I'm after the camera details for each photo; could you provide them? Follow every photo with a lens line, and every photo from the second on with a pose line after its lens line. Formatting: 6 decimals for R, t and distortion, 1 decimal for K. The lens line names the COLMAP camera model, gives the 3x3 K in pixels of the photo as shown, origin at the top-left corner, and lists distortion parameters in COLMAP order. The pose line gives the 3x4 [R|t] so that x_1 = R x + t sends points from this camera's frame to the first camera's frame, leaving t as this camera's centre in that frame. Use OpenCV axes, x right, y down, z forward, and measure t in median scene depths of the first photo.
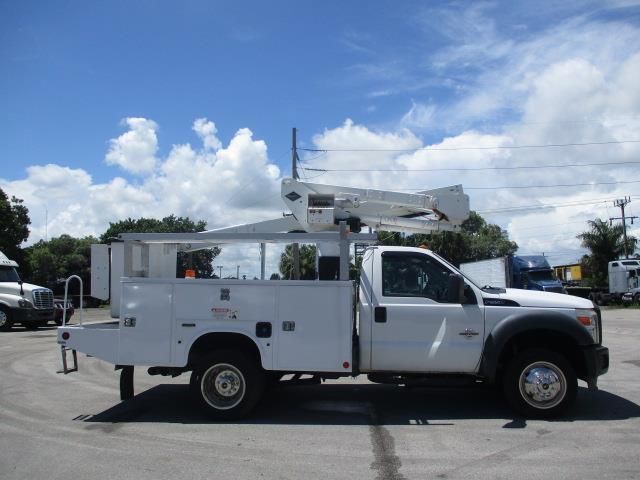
lens RADIAL K [[530.6, 0, 323.4], [0, 530.6, 236.1], [0, 0, 1]] dist [-0.024385, -0.003635]
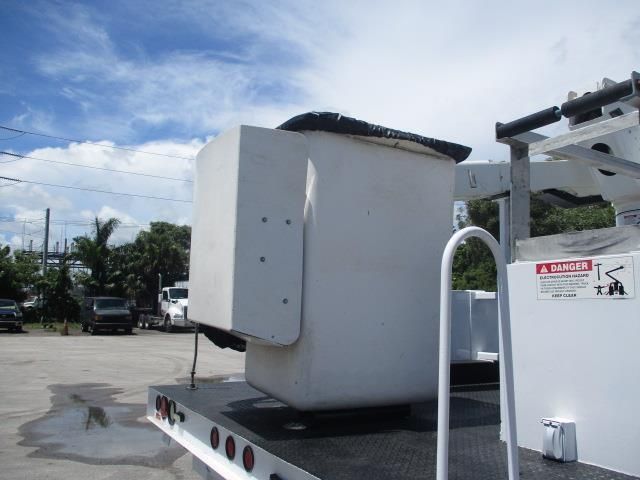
lens RADIAL K [[525.4, 0, 329.9], [0, 525.4, 237.3], [0, 0, 1]] dist [-0.028449, 0.001215]
pose [[0.803552, 0.091496, 0.588160, -0.649296], [-0.070388, 0.995789, -0.058742, 0.096716], [-0.591058, 0.005802, 0.806608, 0.916261]]
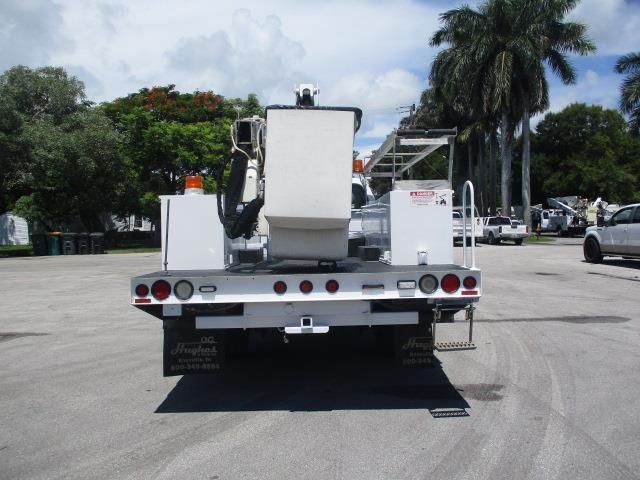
lens RADIAL K [[530.6, 0, 323.4], [0, 530.6, 236.1], [0, 0, 1]] dist [-0.024385, -0.003635]
pose [[-0.095328, -0.012658, 0.995365, -1.091276], [-0.079360, 0.996833, 0.005077, 0.152042], [-0.992277, -0.078508, -0.096031, 1.261882]]
